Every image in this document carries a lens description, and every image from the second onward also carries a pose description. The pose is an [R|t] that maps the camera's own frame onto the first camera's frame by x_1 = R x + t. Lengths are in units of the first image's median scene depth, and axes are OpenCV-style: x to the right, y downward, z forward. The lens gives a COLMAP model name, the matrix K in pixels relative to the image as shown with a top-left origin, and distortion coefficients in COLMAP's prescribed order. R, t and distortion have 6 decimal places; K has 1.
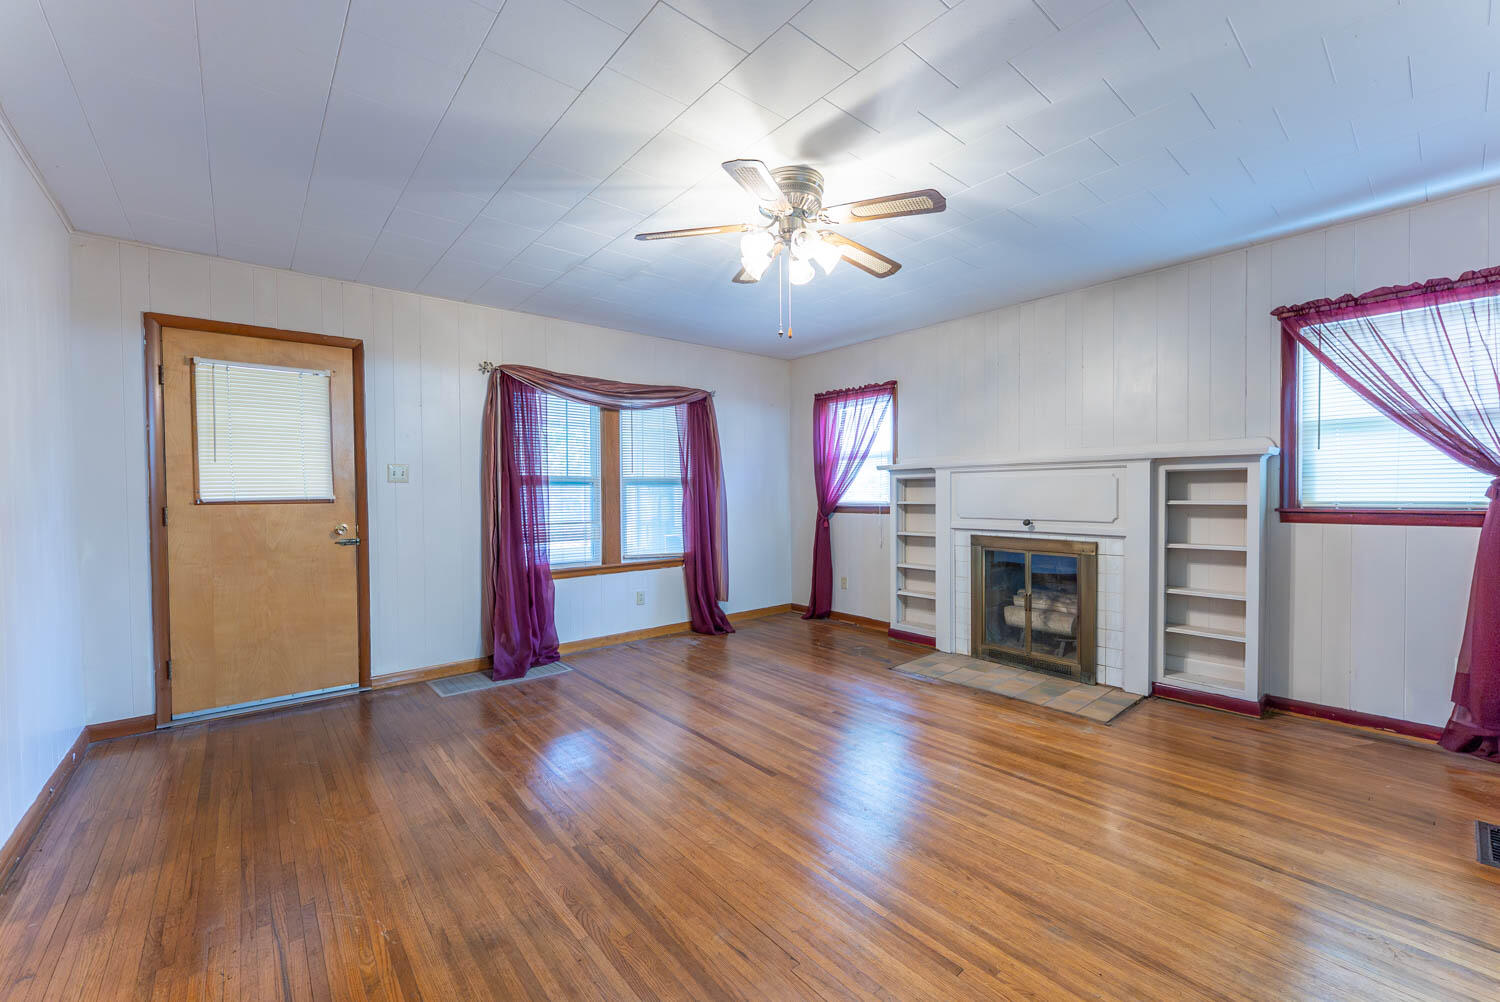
lens RADIAL K [[600.3, 0, 744.5], [0, 600.3, 503.4], [0, 0, 1]] dist [-0.001001, -0.000357]
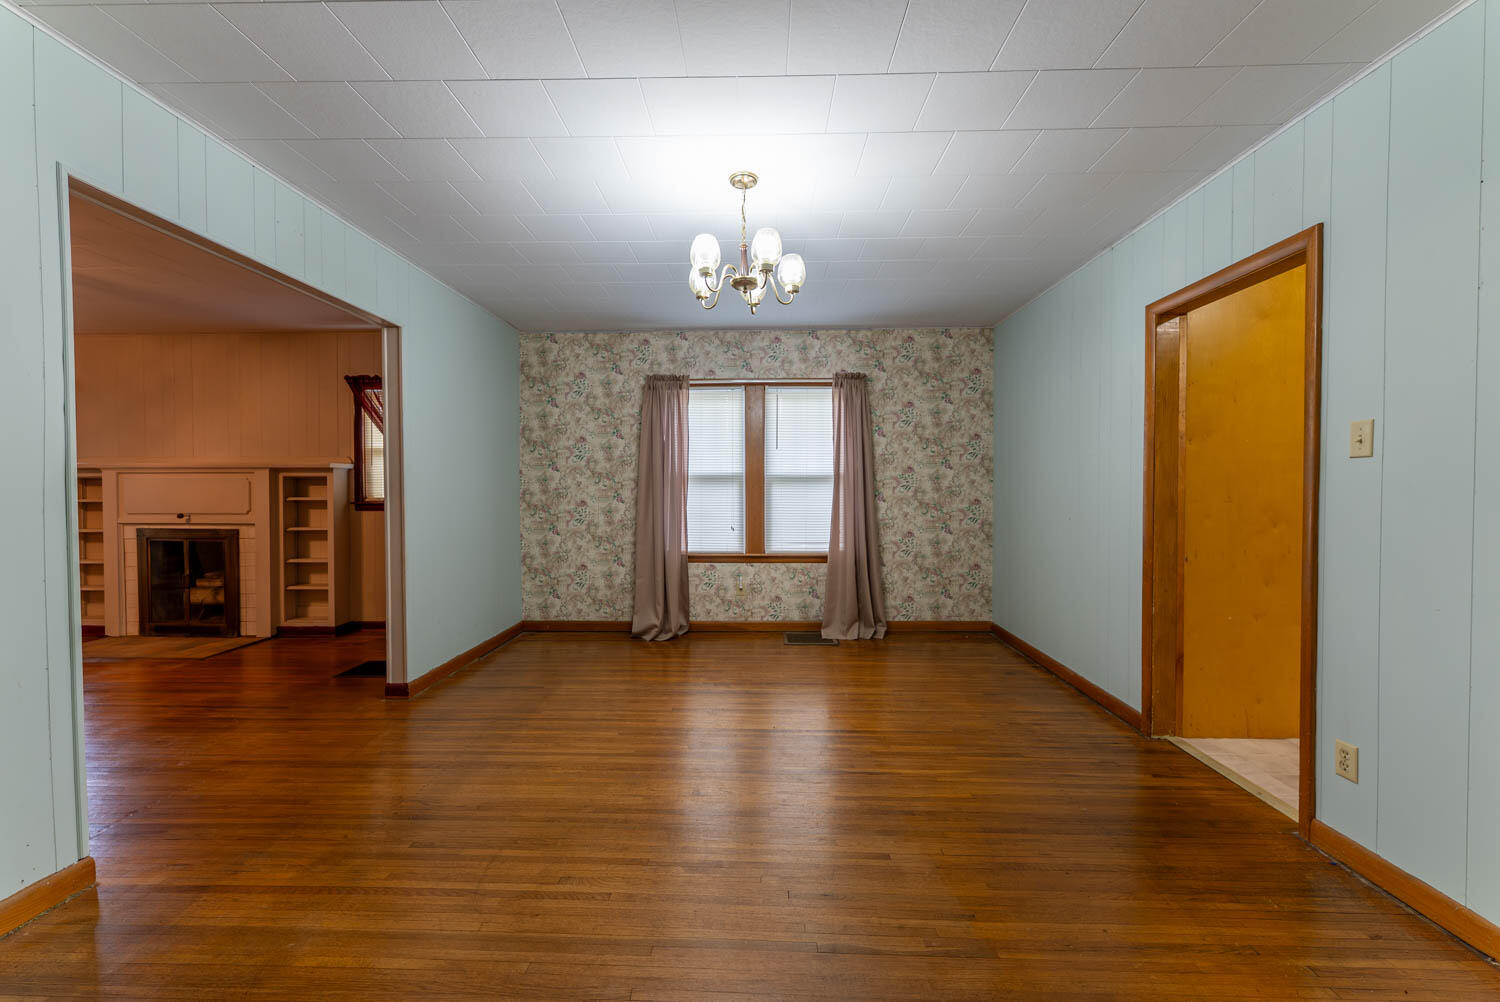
lens RADIAL K [[600.3, 0, 744.5], [0, 600.3, 503.4], [0, 0, 1]] dist [-0.001001, -0.000357]
pose [[0.661324, -0.009894, 0.750035, 0.295090], [0.009649, 0.999942, 0.004683, 0.010622], [-0.750038, 0.004140, 0.661381, -0.629906]]
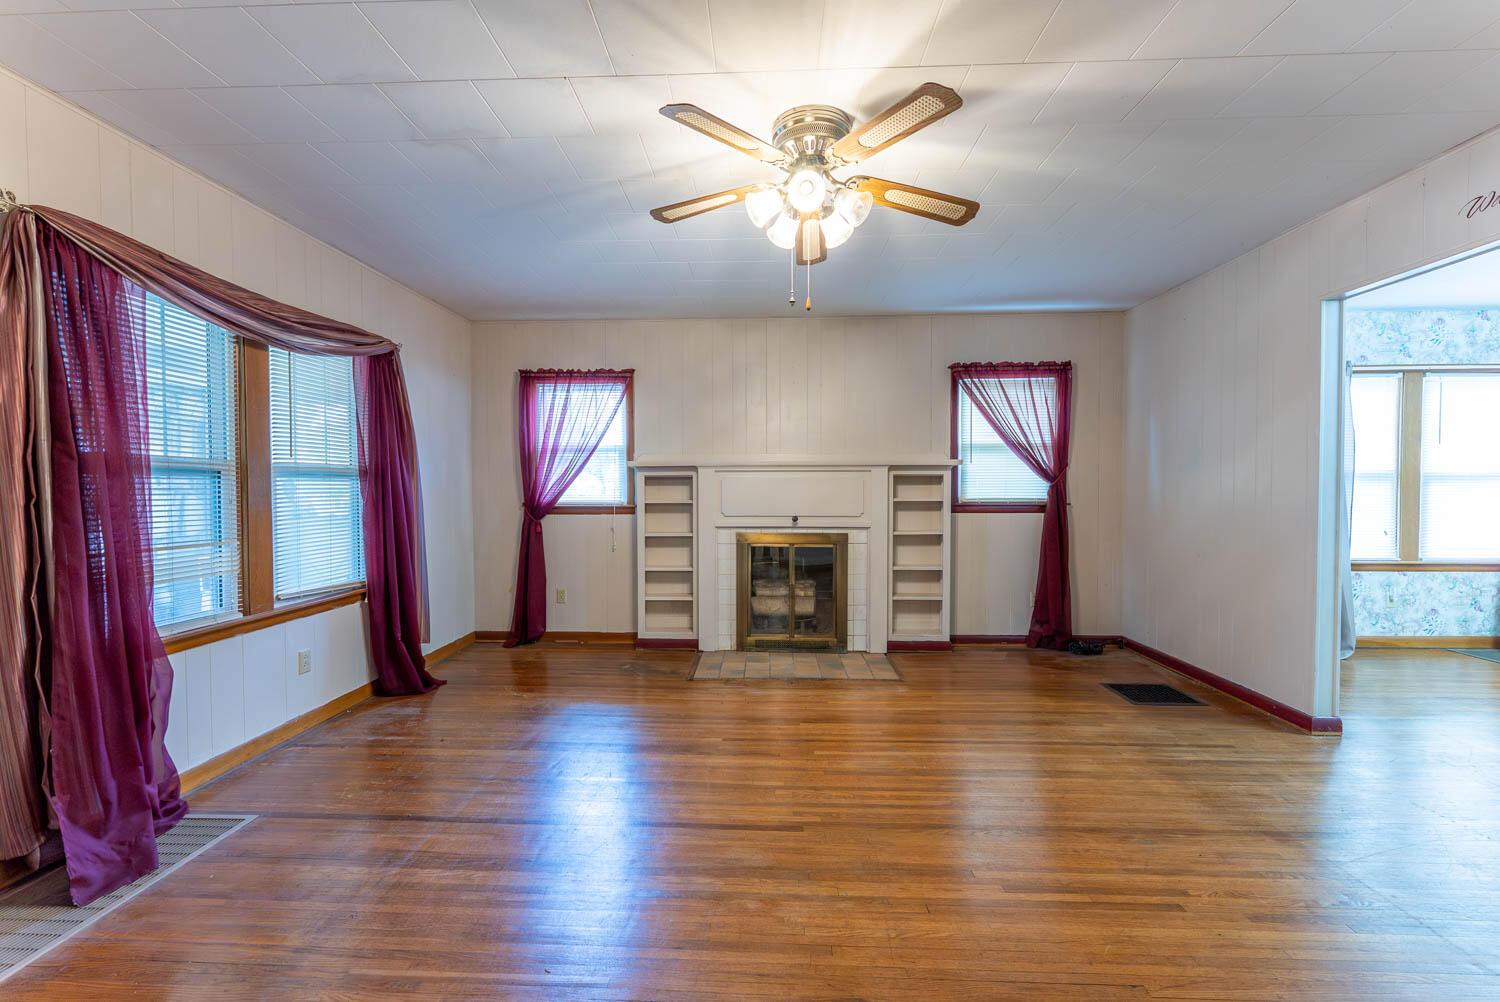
lens RADIAL K [[600.3, 0, 744.5], [0, 600.3, 503.4], [0, 0, 1]] dist [-0.001001, -0.000357]
pose [[0.674442, -0.011784, 0.738234, -0.381337], [0.009658, 0.999928, 0.007137, -0.004970], [-0.738265, 0.002316, 0.674507, 0.304667]]
